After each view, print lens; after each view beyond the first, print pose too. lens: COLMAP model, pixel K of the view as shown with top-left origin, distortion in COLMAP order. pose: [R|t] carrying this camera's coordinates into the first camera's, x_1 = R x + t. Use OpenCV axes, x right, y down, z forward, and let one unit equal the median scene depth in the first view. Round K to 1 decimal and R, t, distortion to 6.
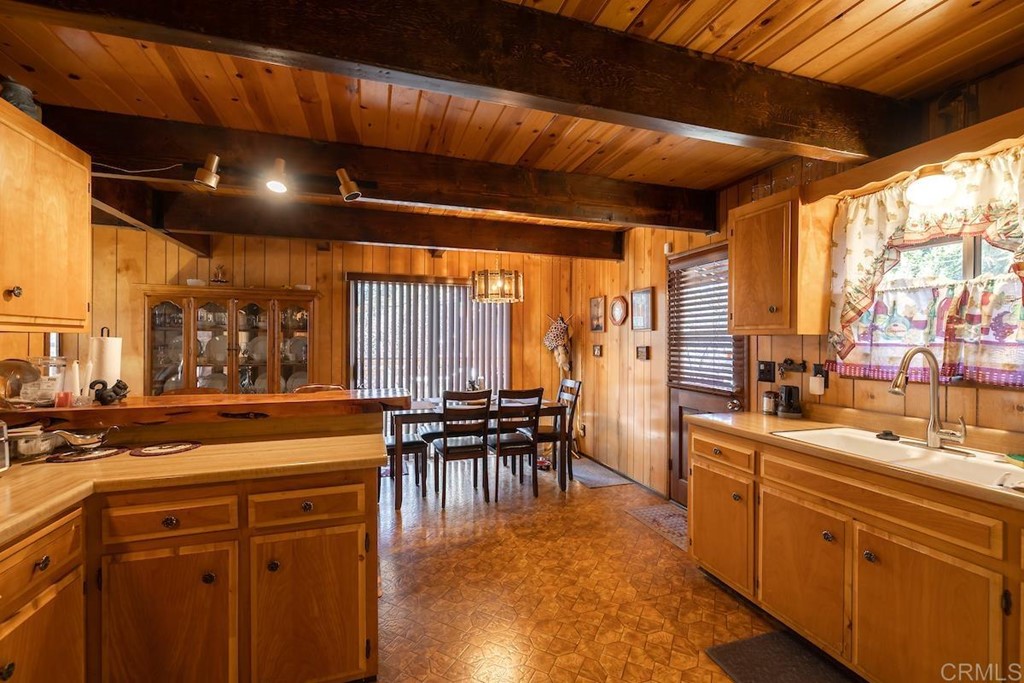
lens RADIAL K [[430.5, 0, 509.1], [0, 430.5, 337.8], [0, 0, 1]] dist [-0.001443, -0.000408]
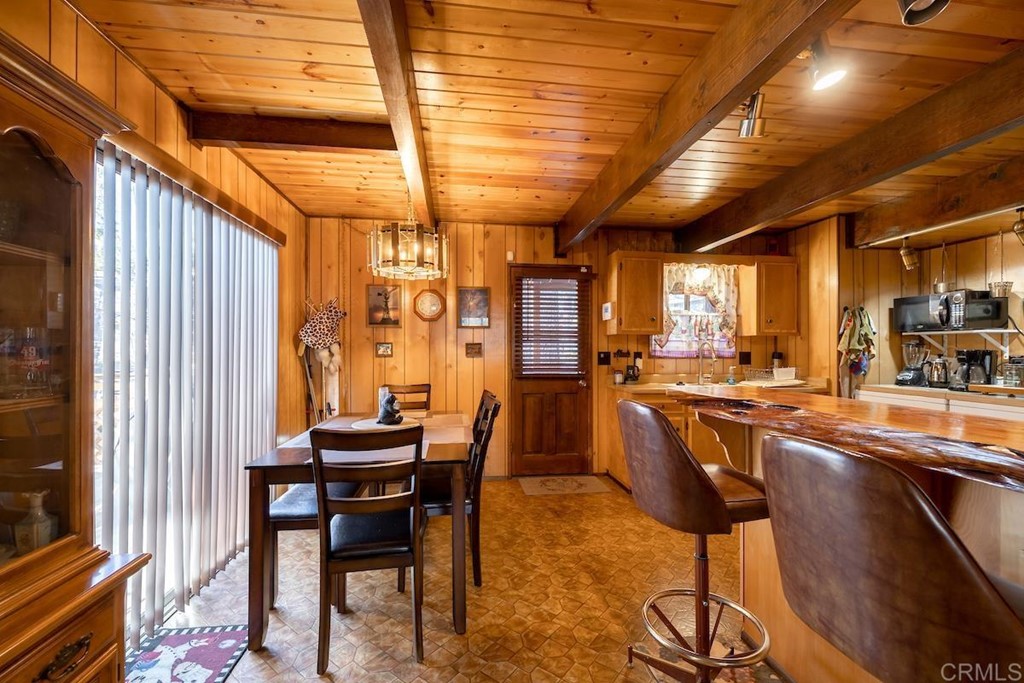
lens RADIAL K [[430.5, 0, 509.0], [0, 430.5, 348.0], [0, 0, 1]] dist [-0.001443, -0.000408]
pose [[0.177791, 0.004340, 0.984059, -1.136244], [-0.010046, 0.999946, -0.002595, 0.055925], [-0.984017, -0.009425, 0.177825, 1.225004]]
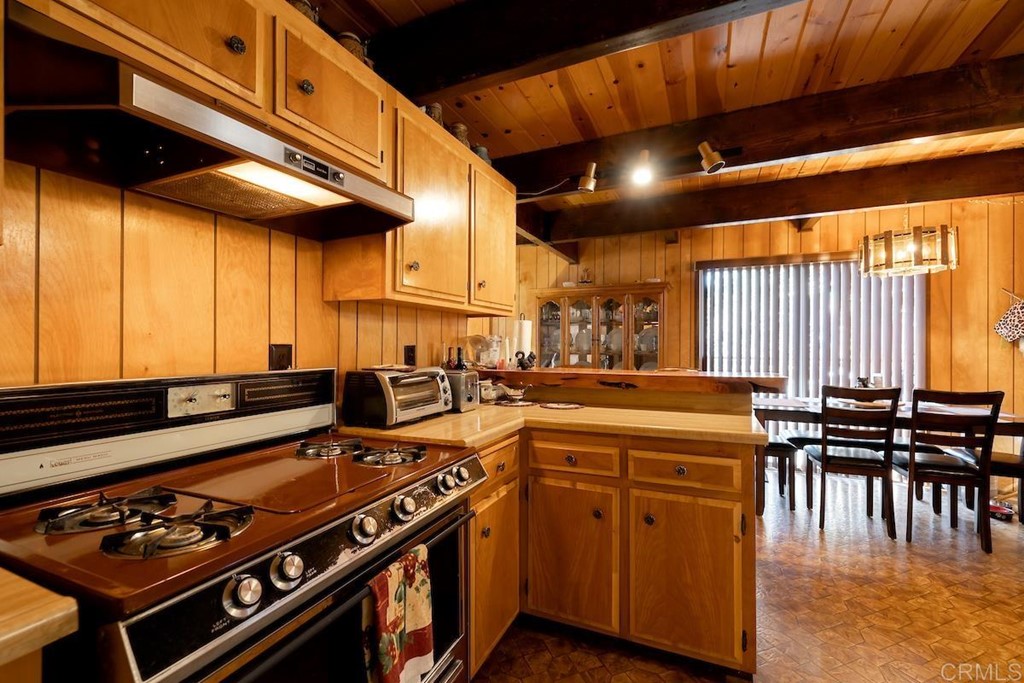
lens RADIAL K [[430.5, 0, 505.1], [0, 430.5, 343.7], [0, 0, 1]] dist [-0.001443, -0.000408]
pose [[0.736864, -0.005665, -0.676017, -0.057238], [0.000908, 0.999972, -0.007391, 0.066213], [0.676040, 0.004832, 0.736849, -0.023740]]
